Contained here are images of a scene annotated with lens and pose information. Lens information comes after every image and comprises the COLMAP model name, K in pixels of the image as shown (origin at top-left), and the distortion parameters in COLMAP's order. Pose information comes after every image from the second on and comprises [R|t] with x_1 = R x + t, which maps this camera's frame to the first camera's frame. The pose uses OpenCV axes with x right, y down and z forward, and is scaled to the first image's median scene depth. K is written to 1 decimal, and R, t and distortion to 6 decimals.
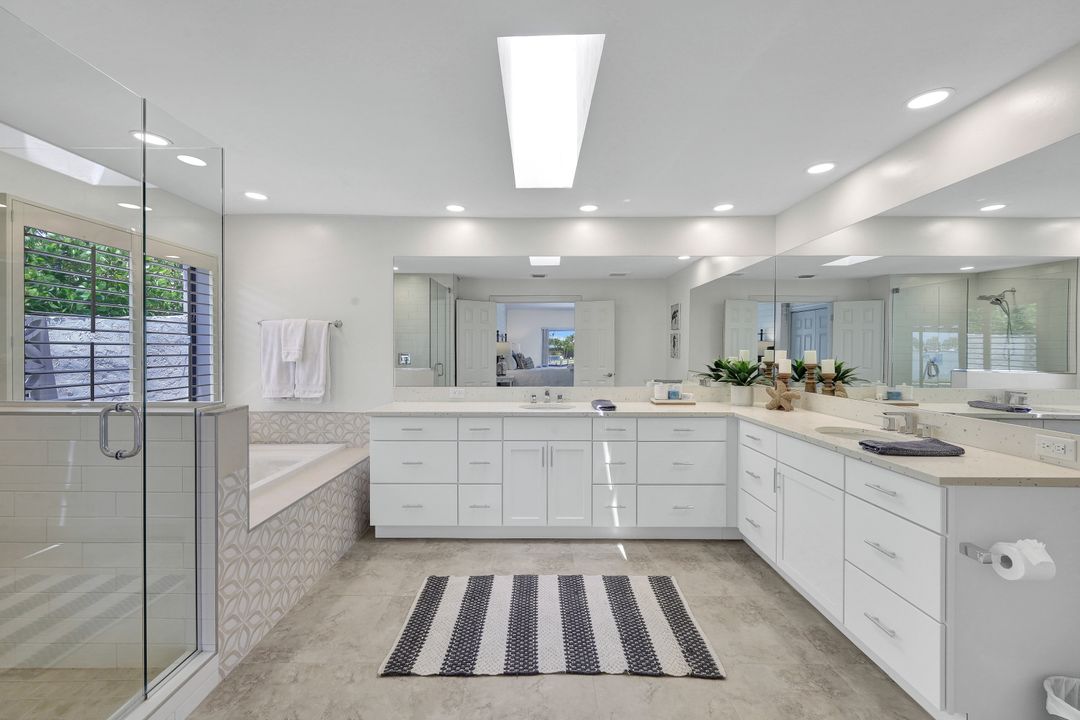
lens RADIAL K [[438.0, 0, 545.7], [0, 438.0, 355.6], [0, 0, 1]] dist [-0.001641, 0.000151]
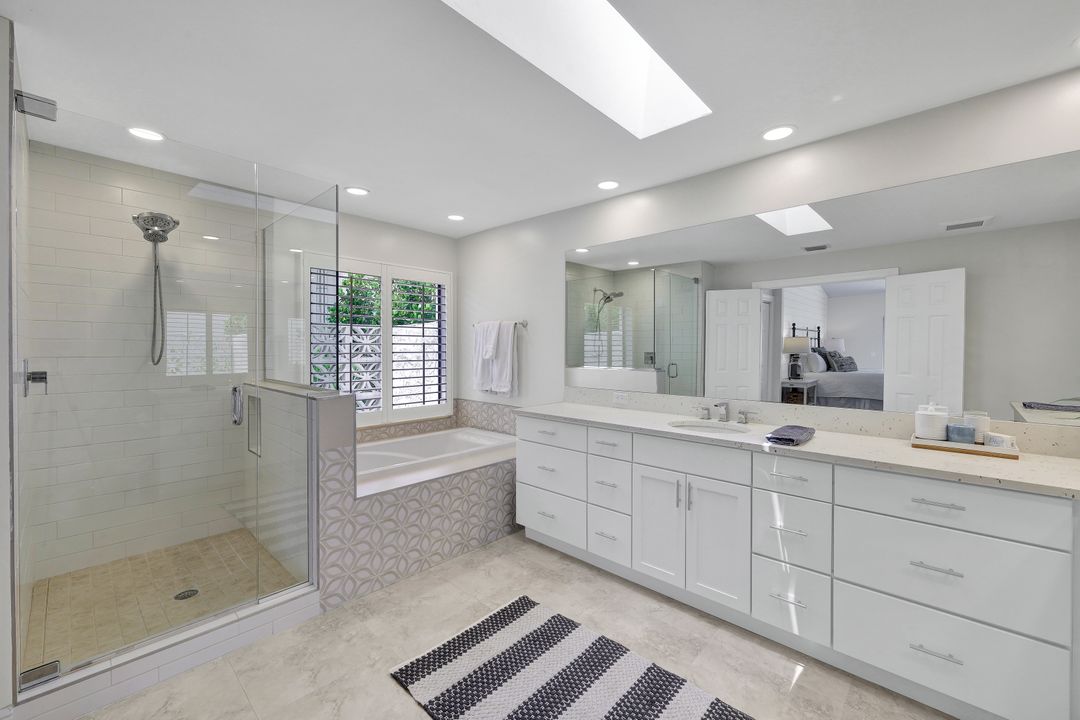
lens RADIAL K [[438.0, 0, 538.7], [0, 438.0, 355.5], [0, 0, 1]] dist [-0.001641, 0.000151]
pose [[0.720821, 0.010509, -0.693041, 0.326996], [-0.008194, 0.999944, 0.006640, -0.004143], [0.693072, 0.000893, 0.720867, 0.303907]]
